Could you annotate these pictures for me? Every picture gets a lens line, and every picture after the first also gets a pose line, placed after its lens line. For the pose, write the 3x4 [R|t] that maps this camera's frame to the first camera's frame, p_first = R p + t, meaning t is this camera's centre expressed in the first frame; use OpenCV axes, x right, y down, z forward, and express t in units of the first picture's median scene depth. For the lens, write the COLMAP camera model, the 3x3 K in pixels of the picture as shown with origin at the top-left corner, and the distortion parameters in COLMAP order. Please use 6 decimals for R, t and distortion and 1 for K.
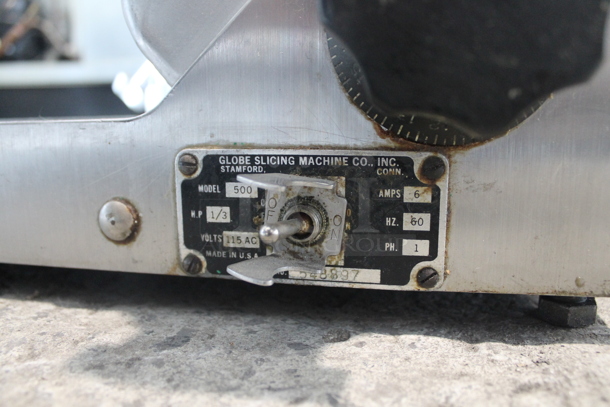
lens RADIAL K [[504.2, 0, 304.5], [0, 504.2, 203.6], [0, 0, 1]] dist [-0.147074, 0.103061]
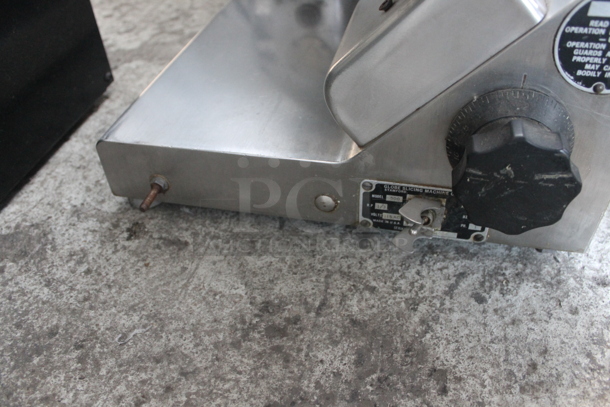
lens RADIAL K [[504.2, 0, 305.9], [0, 504.2, 203.7], [0, 0, 1]] dist [-0.147074, 0.103061]
pose [[0.998909, -0.014824, -0.044281, -0.392756], [0.034689, 0.870389, 0.491141, -1.022043], [0.031261, -0.492141, 0.869954, -0.808849]]
